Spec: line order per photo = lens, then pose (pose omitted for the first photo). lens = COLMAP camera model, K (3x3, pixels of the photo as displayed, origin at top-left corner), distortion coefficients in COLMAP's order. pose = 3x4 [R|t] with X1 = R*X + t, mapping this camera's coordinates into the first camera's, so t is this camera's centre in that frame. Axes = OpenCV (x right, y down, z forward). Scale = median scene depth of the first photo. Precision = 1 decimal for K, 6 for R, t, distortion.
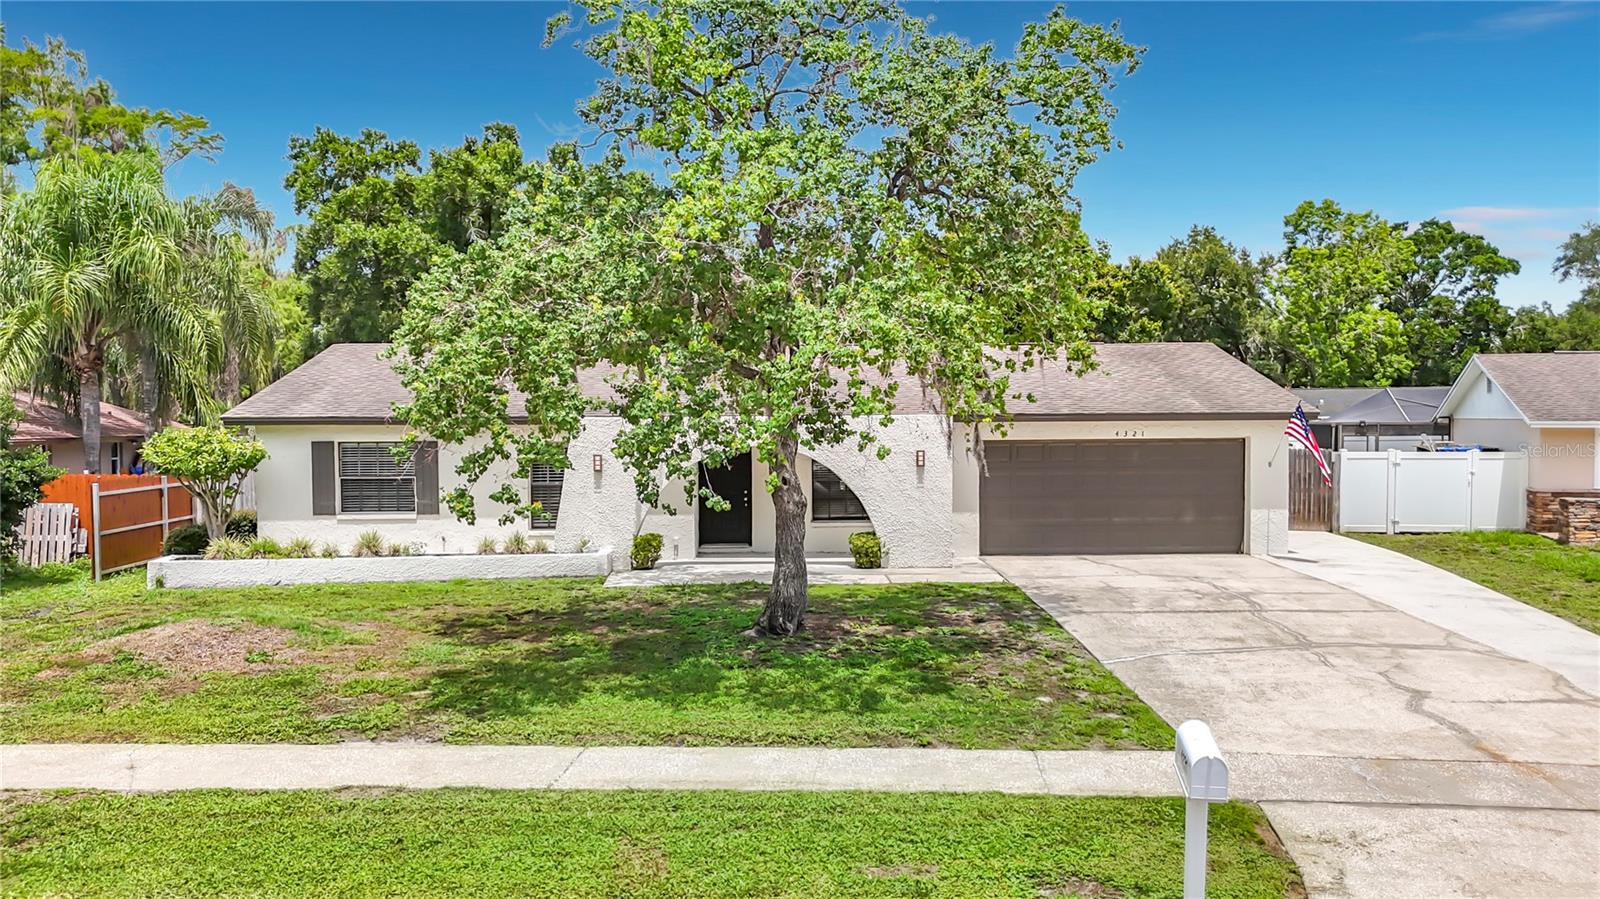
lens RADIAL K [[1182.6, 0, 822.7], [0, 1182.6, 448.8], [0, 0, 1]] dist [0.041960, -0.039533]
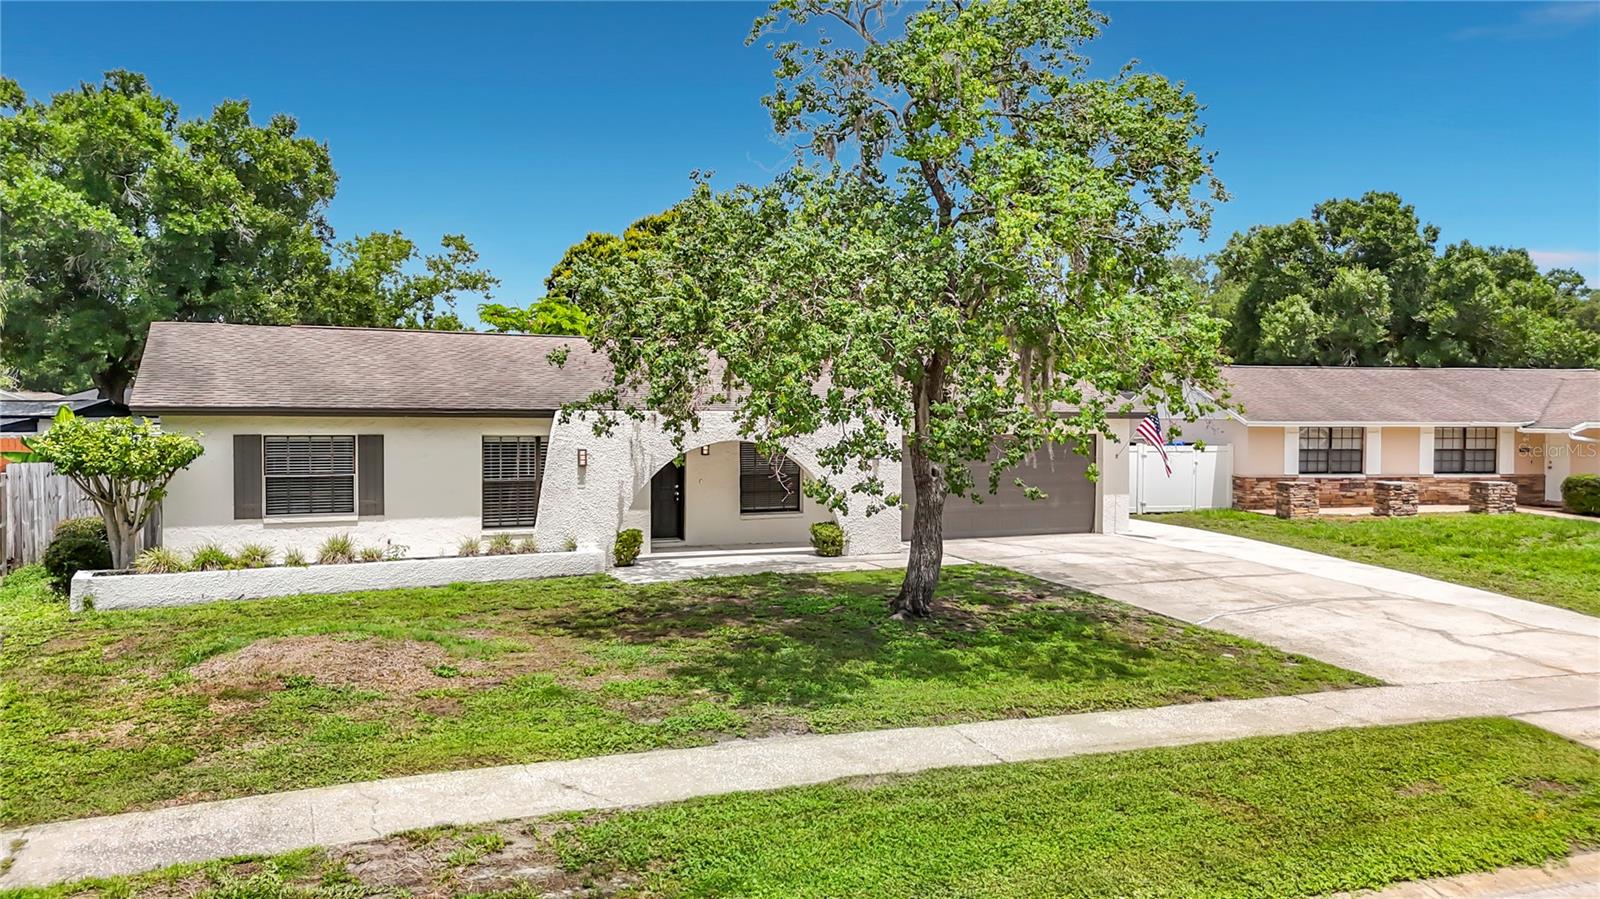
lens RADIAL K [[1160.3, 0, 800.0], [0, 1160.3, 449.5], [0, 0, 1]] dist [0.035427, -0.002472]
pose [[0.929499, -0.002633, 0.368815, -0.387417], [0.001030, 0.999989, 0.004544, 0.000962], [-0.368823, -0.003844, 0.929492, 0.050247]]
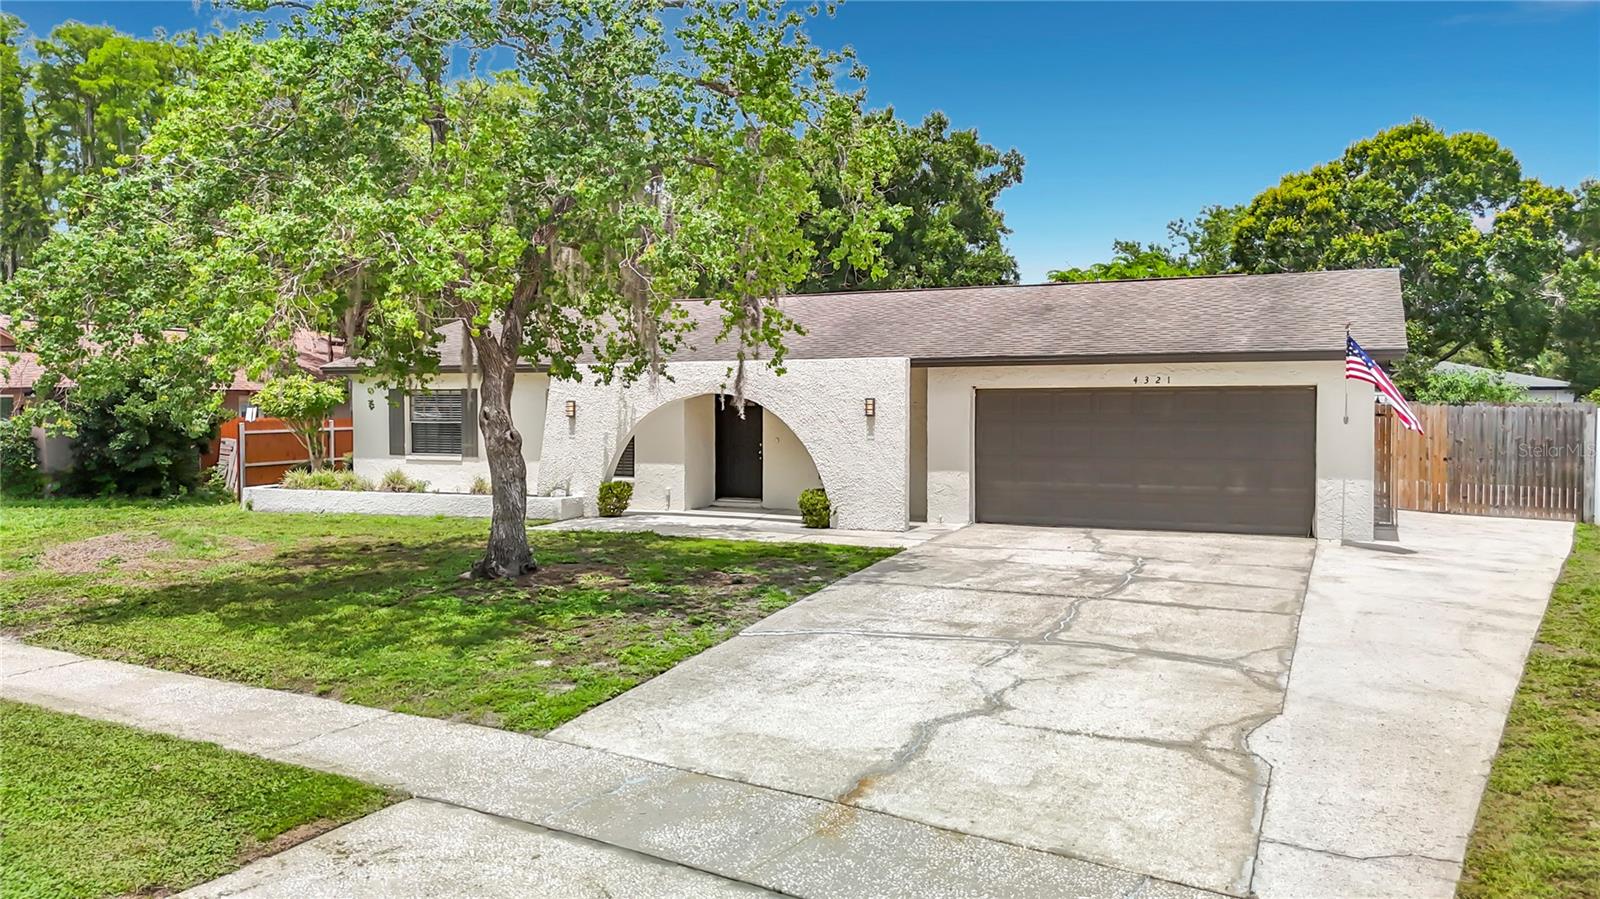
lens RADIAL K [[1160.3, 0, 800.0], [0, 1160.3, 449.5], [0, 0, 1]] dist [0.035427, -0.002472]
pose [[0.896036, 0.023390, -0.443364, 0.447395], [-0.013012, 0.999566, 0.026437, 0.017766], [0.443790, -0.017919, 0.895952, 0.195763]]
